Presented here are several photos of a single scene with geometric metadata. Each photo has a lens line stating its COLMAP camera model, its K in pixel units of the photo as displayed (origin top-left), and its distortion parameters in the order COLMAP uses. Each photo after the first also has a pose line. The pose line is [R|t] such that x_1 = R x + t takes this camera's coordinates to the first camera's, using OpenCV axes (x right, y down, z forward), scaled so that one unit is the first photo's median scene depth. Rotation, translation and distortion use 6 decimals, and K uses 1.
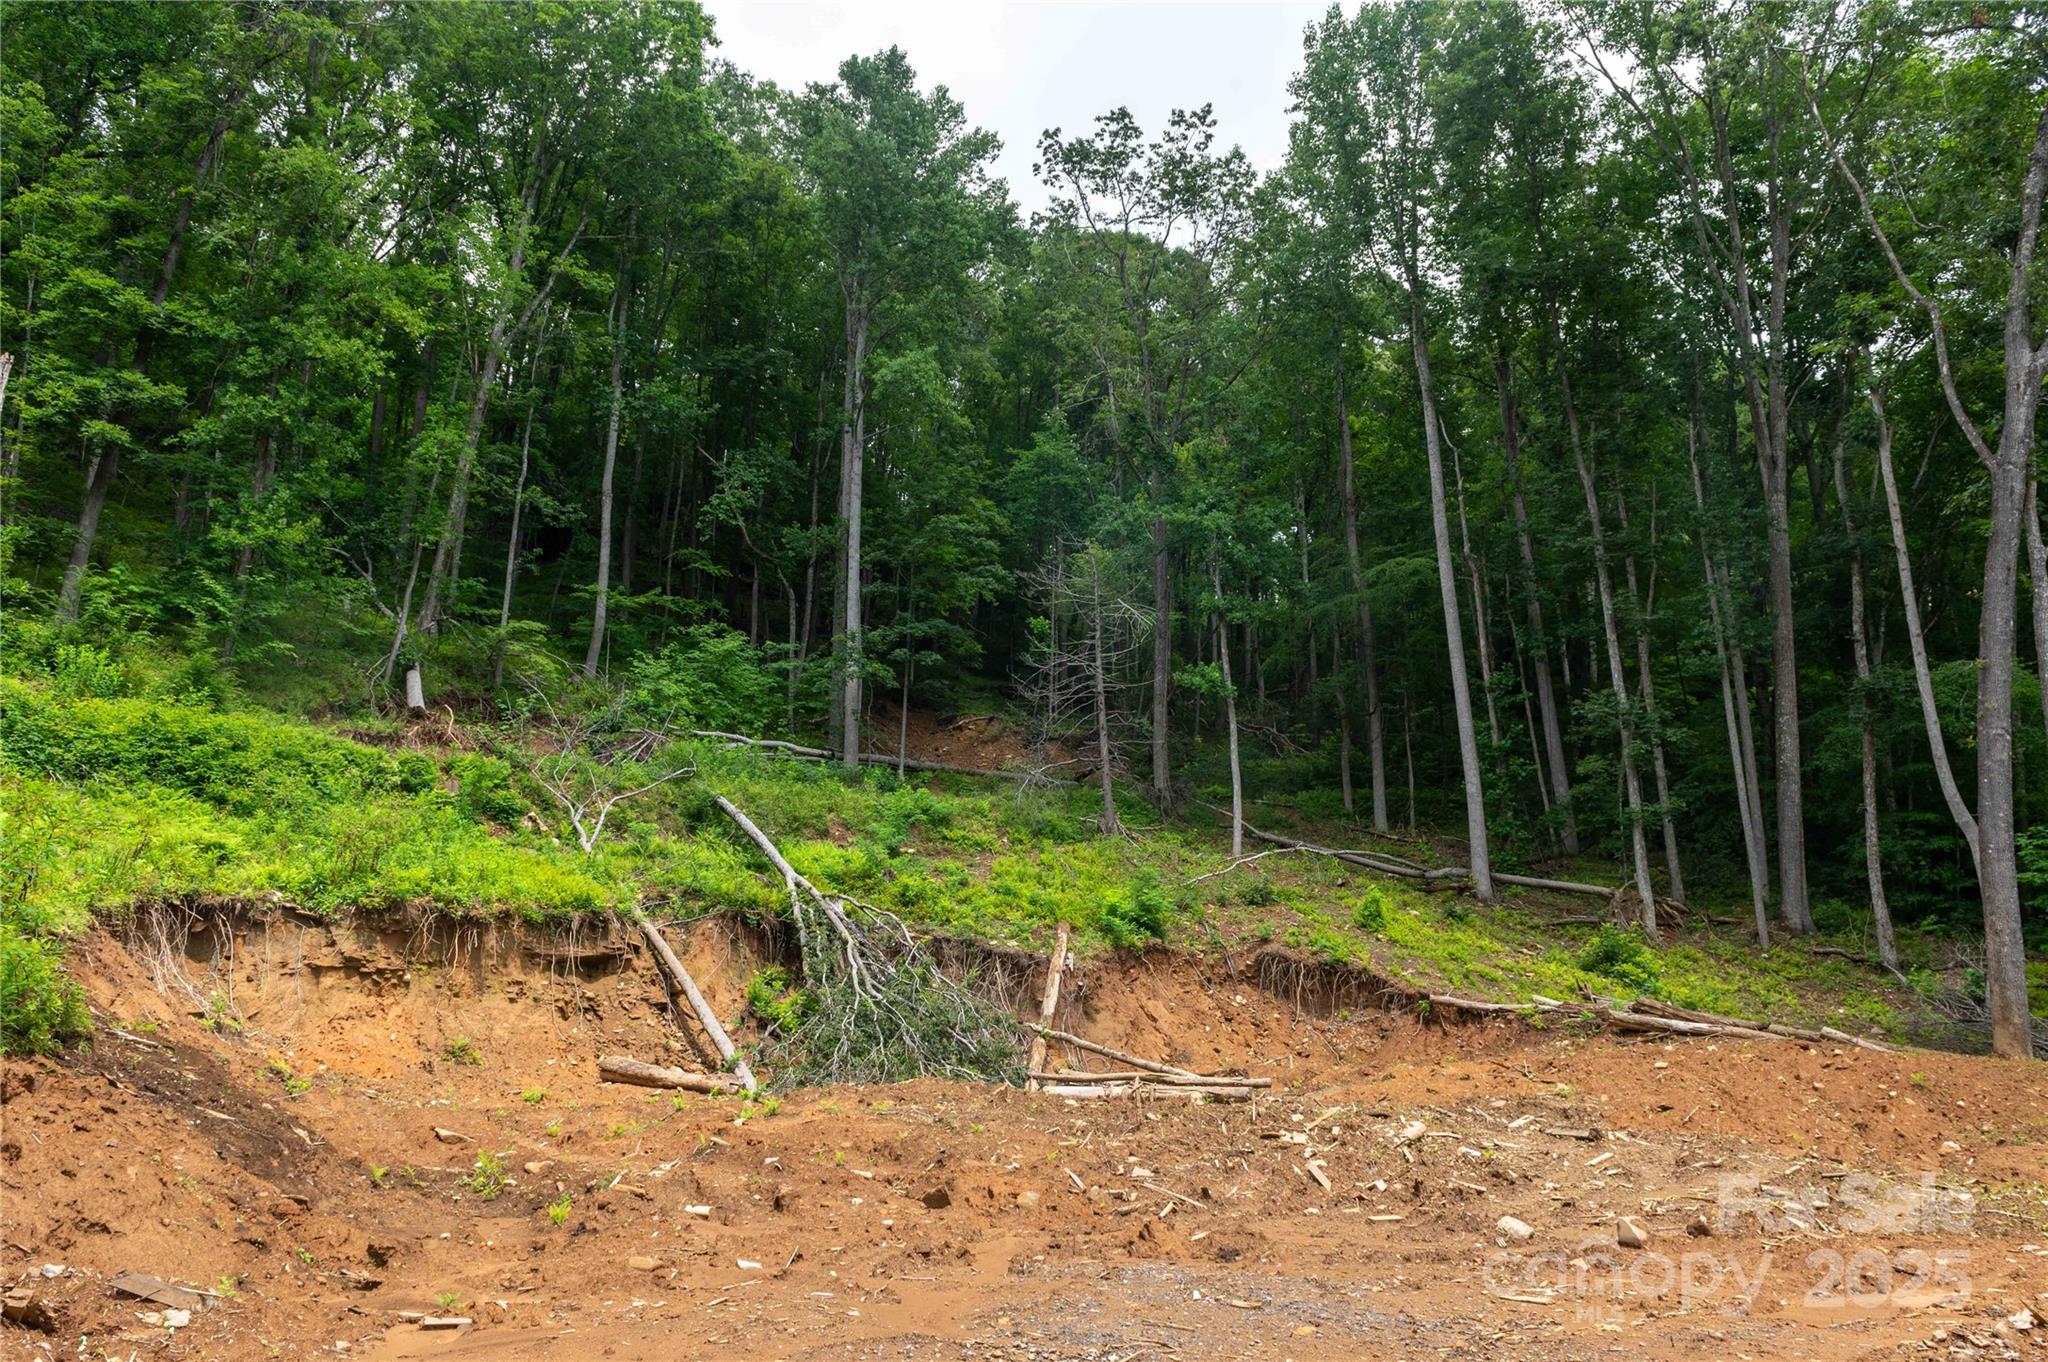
lens RADIAL K [[1387.6, 0, 1028.3], [0, 1387.6, 687.9], [0, 0, 1]] dist [0.004026, -0.001552]
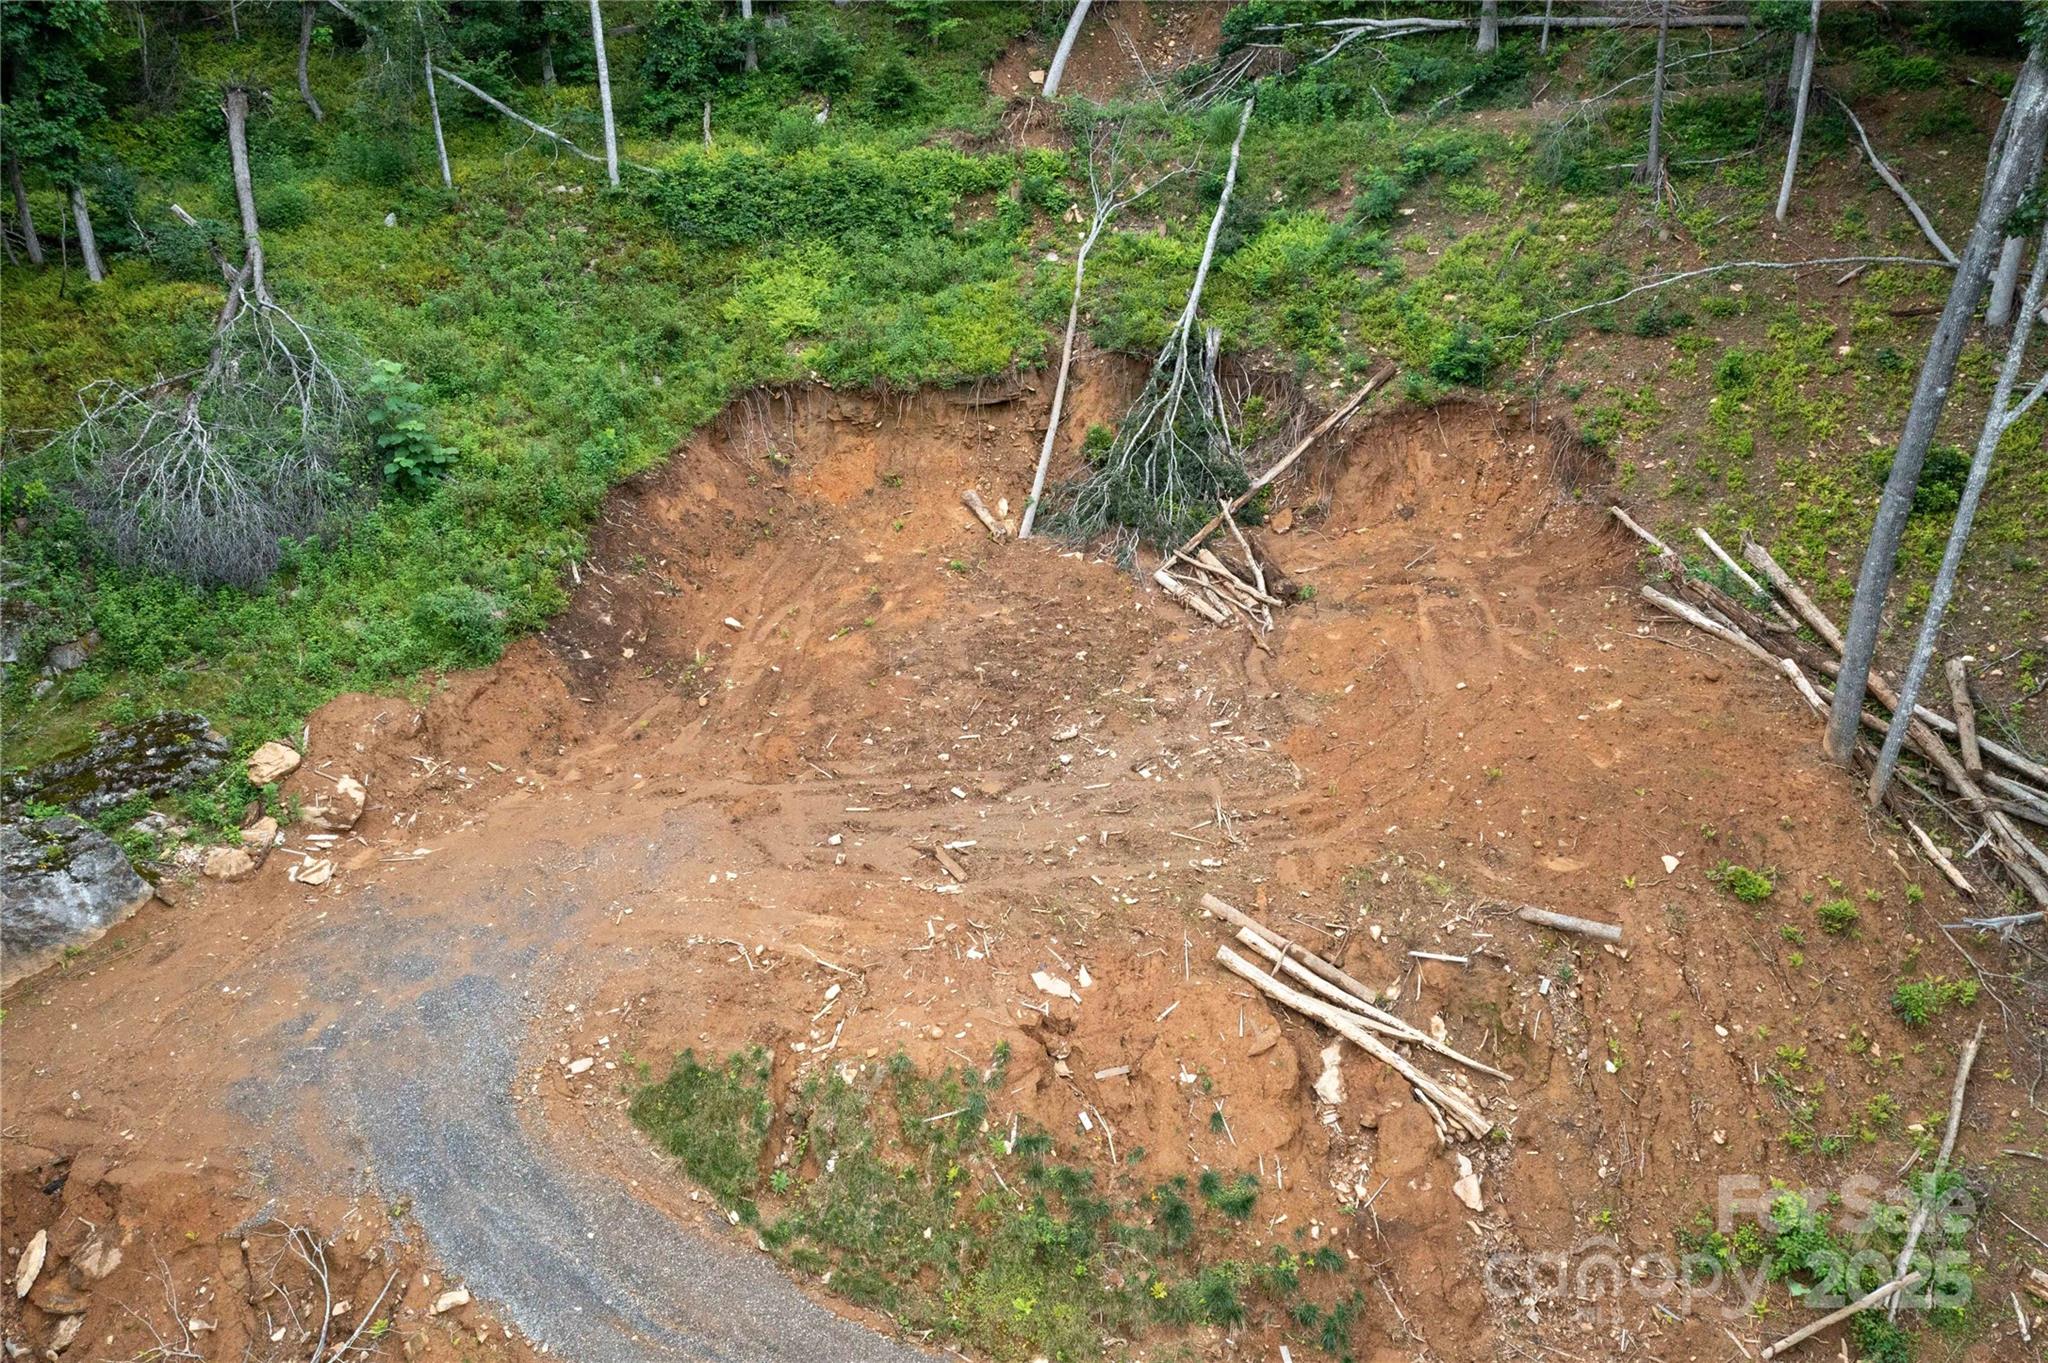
lens RADIAL K [[1627.3, 0, 1020.9], [0, 1627.3, 678.6], [0, 0, 1]] dist [-0.011418, 0.010174]
pose [[0.713733, 0.288160, -0.638395, 0.770857], [0.202040, 0.788005, 0.581574, -0.495599], [0.670645, -0.544070, 0.504205, -0.059621]]
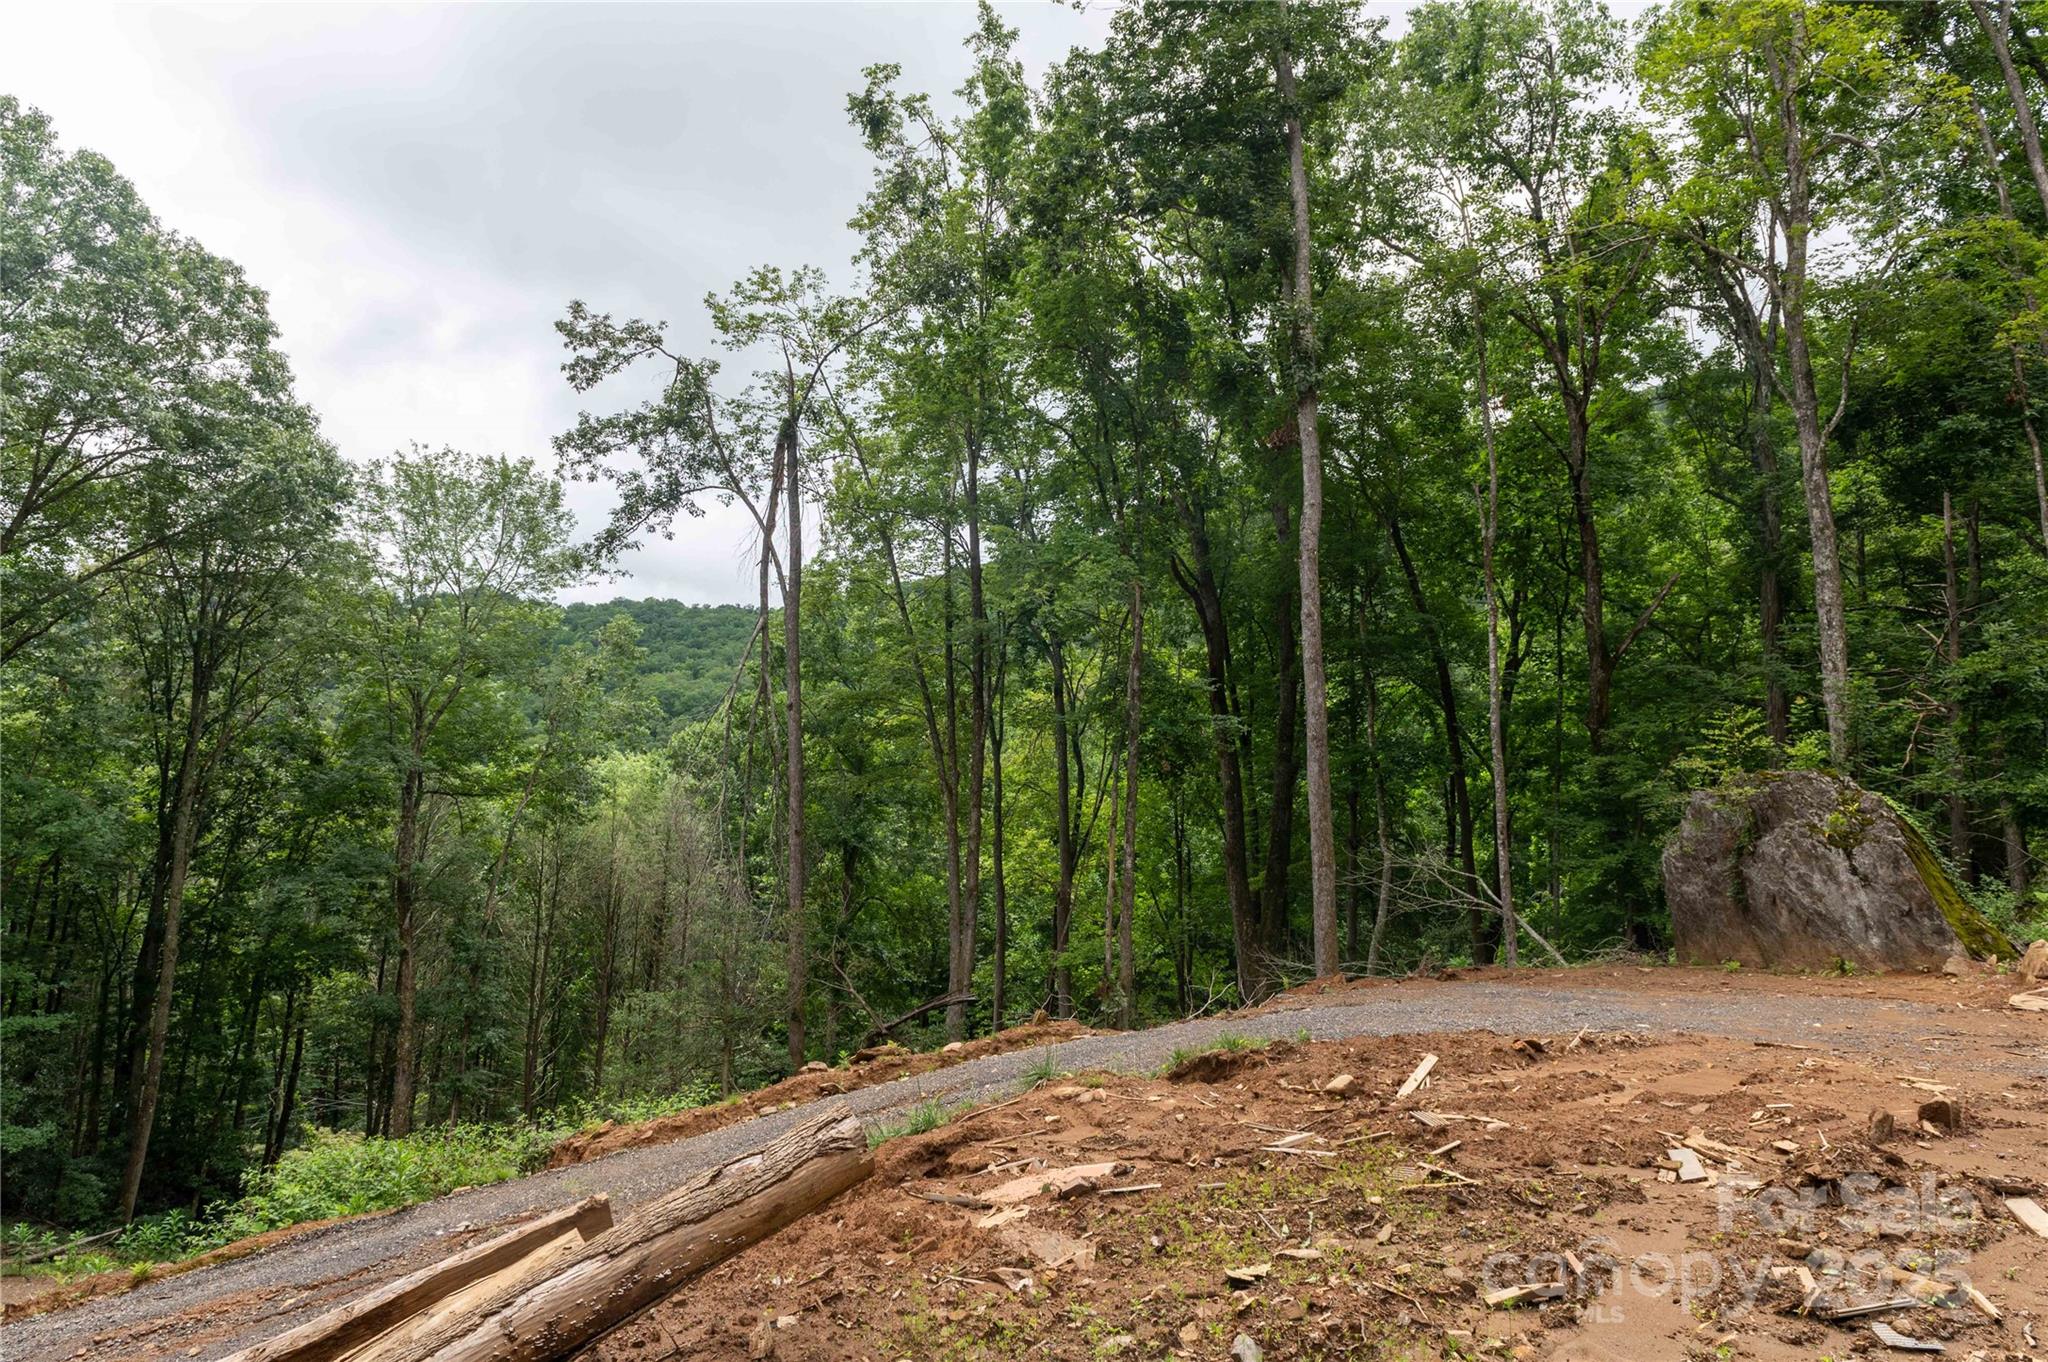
lens RADIAL K [[1393.9, 0, 1023.4], [0, 1393.9, 686.5], [0, 0, 1]] dist [0.009564, -0.004795]
pose [[-0.993398, -0.050146, -0.103181, 0.315456], [-0.009807, 0.933235, -0.359134, 0.135502], [0.114301, -0.355751, -0.927565, 0.529192]]
